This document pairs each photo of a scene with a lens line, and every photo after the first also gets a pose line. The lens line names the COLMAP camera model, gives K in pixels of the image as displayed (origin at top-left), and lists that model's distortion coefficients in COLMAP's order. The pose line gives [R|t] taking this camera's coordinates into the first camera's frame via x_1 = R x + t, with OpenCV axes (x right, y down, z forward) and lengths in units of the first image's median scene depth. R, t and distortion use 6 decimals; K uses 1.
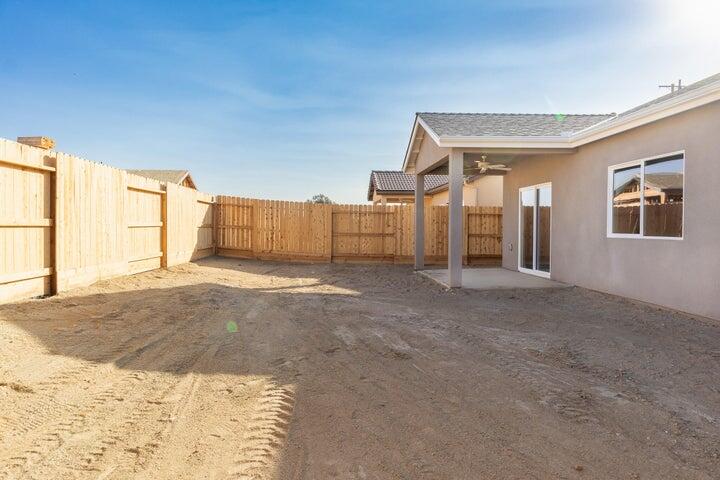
lens RADIAL K [[491.8, 0, 360.3], [0, 491.8, 236.9], [0, 0, 1]] dist [0.006227, -0.003839]
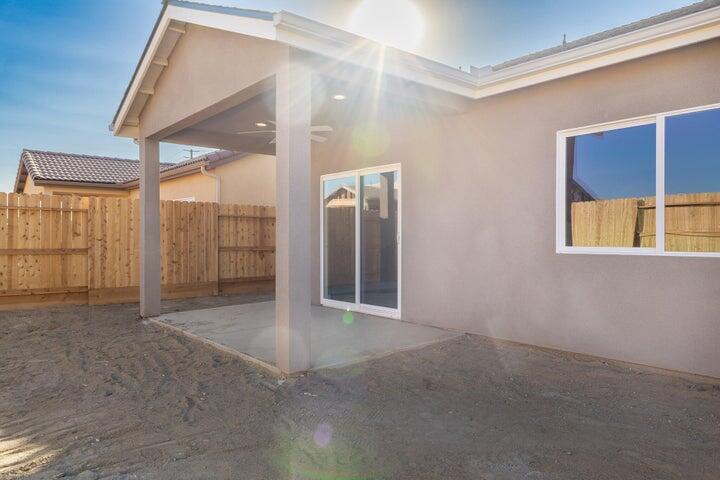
lens RADIAL K [[491.8, 0, 357.3], [0, 491.8, 239.3], [0, 0, 1]] dist [0.006227, -0.003839]
pose [[0.802211, -0.008284, 0.596984, -0.017866], [0.015673, 0.999851, -0.007186, -0.008645], [-0.596835, 0.015121, 0.802221, 0.383094]]
